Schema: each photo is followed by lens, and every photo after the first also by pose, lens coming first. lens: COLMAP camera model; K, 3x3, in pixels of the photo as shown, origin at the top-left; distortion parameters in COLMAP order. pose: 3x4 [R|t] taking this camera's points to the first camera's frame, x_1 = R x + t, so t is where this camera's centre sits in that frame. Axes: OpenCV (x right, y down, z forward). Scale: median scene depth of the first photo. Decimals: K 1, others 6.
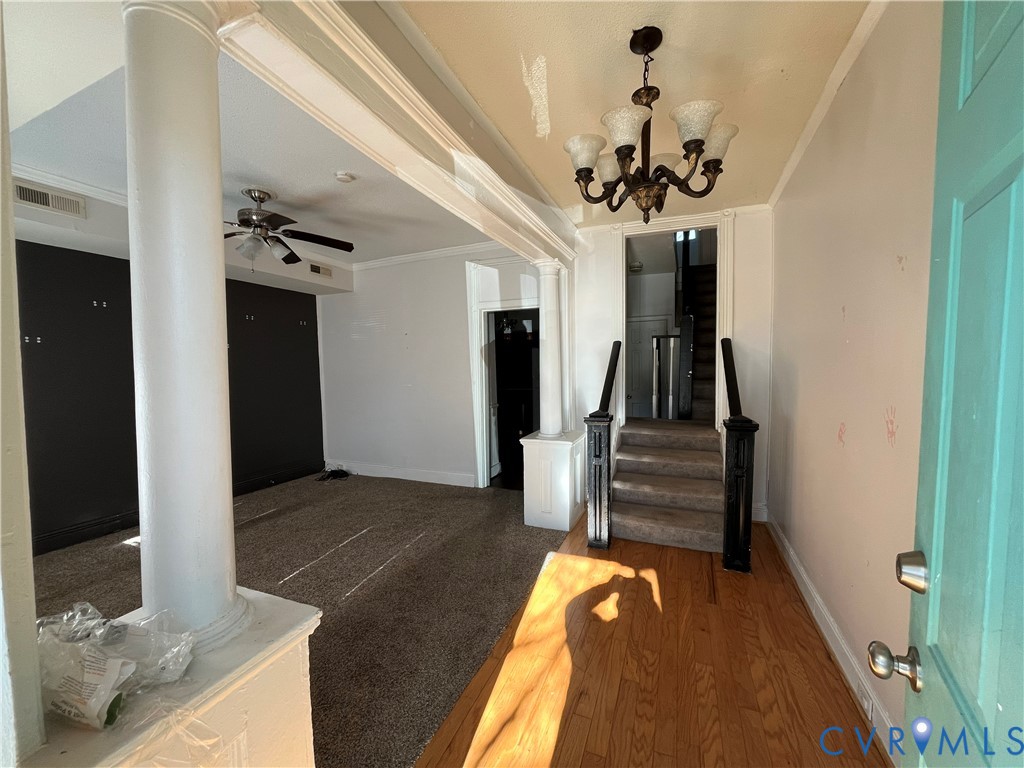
lens RADIAL K [[393.9, 0, 502.4], [0, 393.9, 388.5], [0, 0, 1]] dist [0.000423, -0.000025]
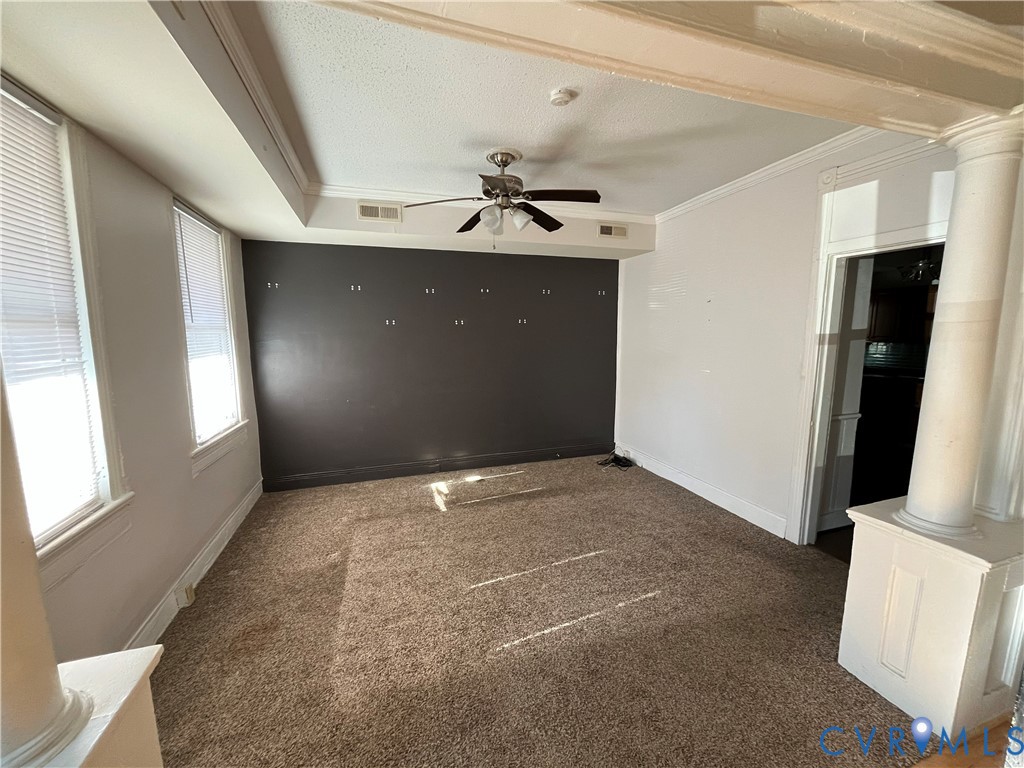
lens RADIAL K [[407.0, 0, 511.7], [0, 407.0, 390.8], [0, 0, 1]] dist [-0.001793, -0.000326]
pose [[0.682233, 0.115950, -0.721883, 0.090970], [-0.046750, 0.992242, 0.115193, -0.054043], [0.729639, -0.044841, 0.682361, 0.262265]]
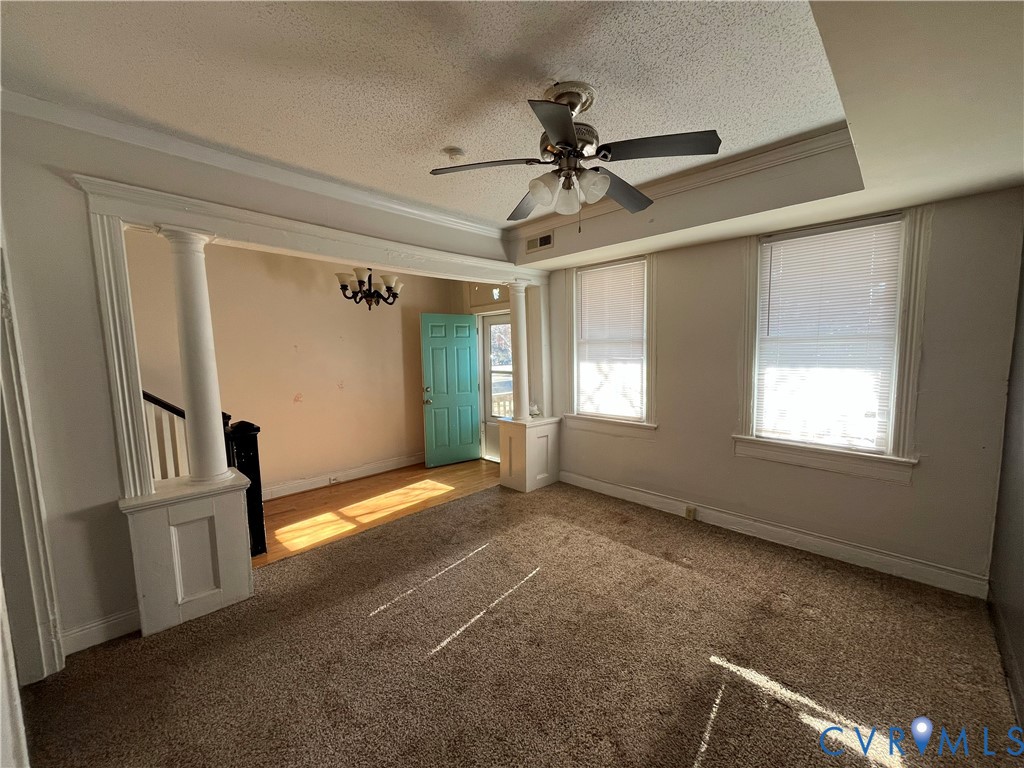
lens RADIAL K [[418.3, 0, 509.6], [0, 418.3, 390.9], [0, 0, 1]] dist [-0.001350, -0.000495]
pose [[-0.933688, 0.001422, 0.358086, -0.569375], [0.062312, 0.985381, 0.158562, -0.117051], [-0.352626, 0.170360, -0.920126, 1.262712]]
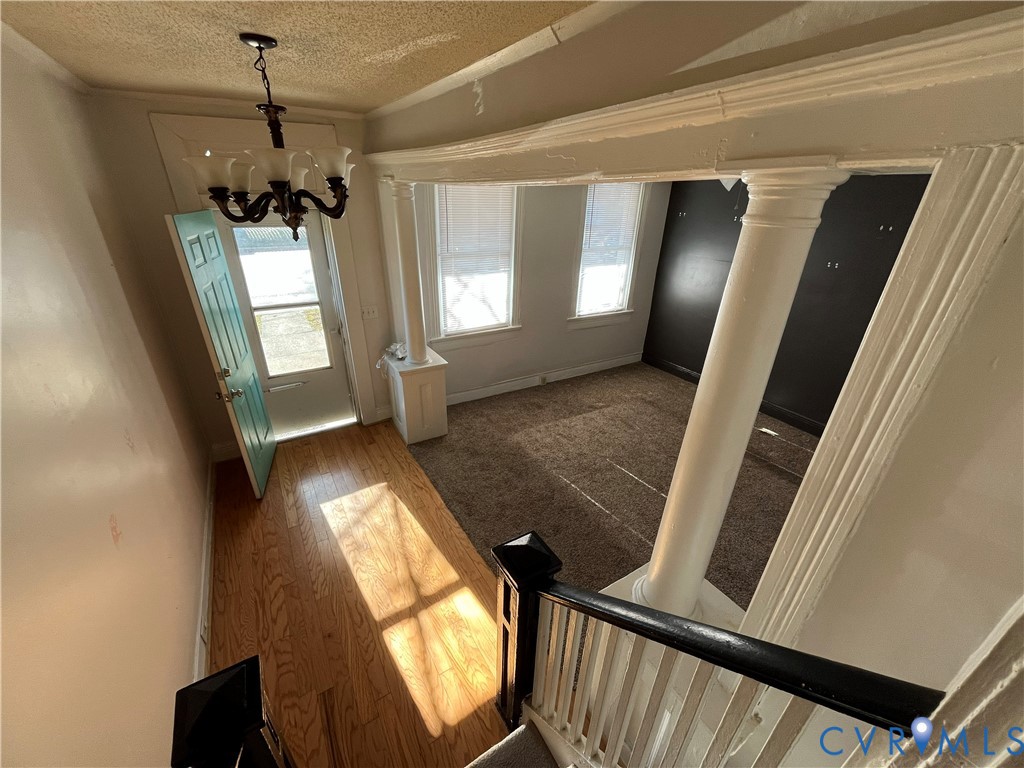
lens RADIAL K [[393.9, 0, 502.4], [0, 393.9, 388.5], [0, 0, 1]] dist [0.000423, -0.000025]
pose [[-0.571280, 0.359347, -0.737908, 0.378490], [-0.057097, 0.879482, 0.472495, -0.229240], [0.818767, 0.312059, -0.481913, 0.807524]]
